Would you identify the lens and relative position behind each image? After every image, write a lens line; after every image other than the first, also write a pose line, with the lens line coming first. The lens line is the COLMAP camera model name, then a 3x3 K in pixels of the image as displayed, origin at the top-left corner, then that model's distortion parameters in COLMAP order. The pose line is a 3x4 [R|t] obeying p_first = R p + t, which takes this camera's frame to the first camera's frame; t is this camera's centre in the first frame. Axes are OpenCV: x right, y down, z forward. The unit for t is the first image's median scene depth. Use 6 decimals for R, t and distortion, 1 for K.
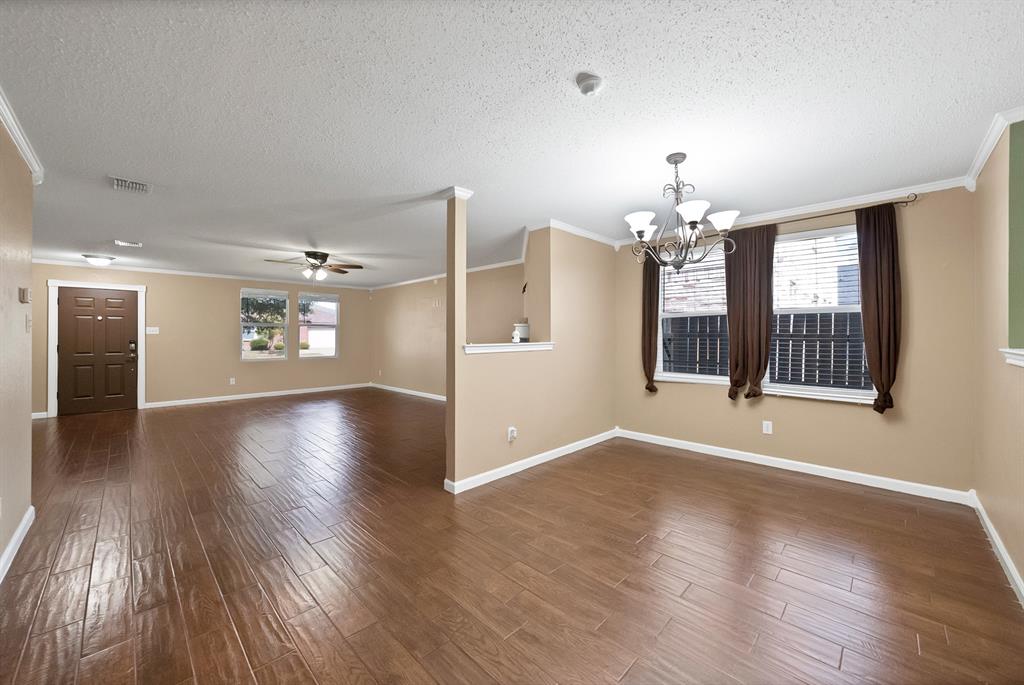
lens RADIAL K [[388.2, 0, 514.3], [0, 388.2, 335.7], [0, 0, 1]] dist [-0.010053, 0.002103]
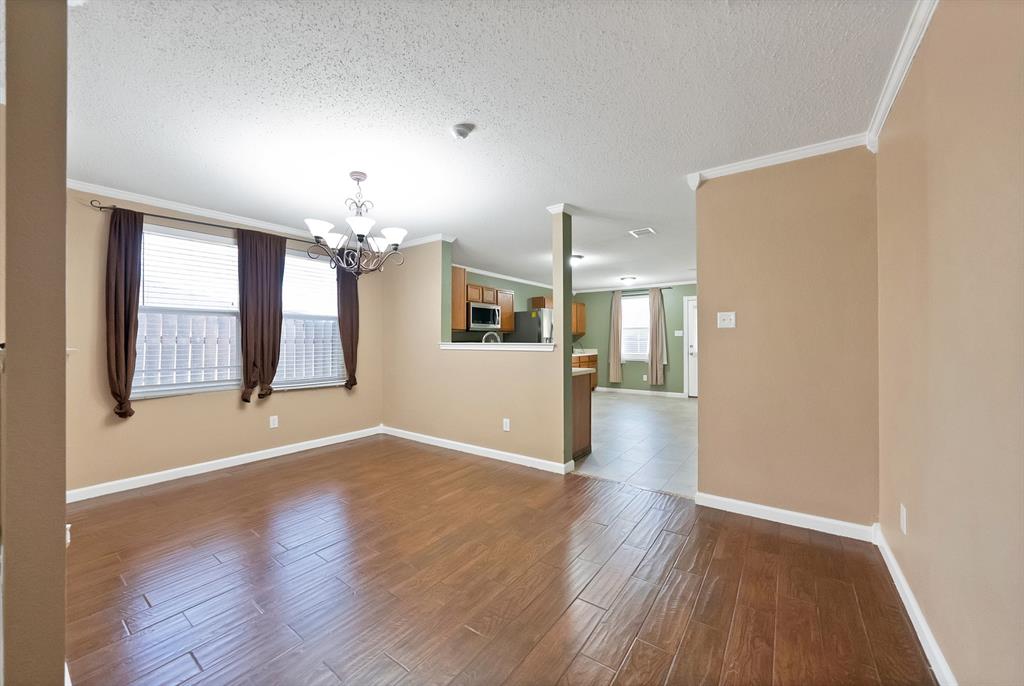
lens RADIAL K [[388.2, 0, 512.5], [0, 388.2, 340.6], [0, 0, 1]] dist [-0.010053, 0.002103]
pose [[-0.140892, 0.002671, 0.990021, -0.579473], [0.005762, 0.999982, -0.001878, 0.017904], [-0.990008, 0.005440, -0.140904, 0.553936]]
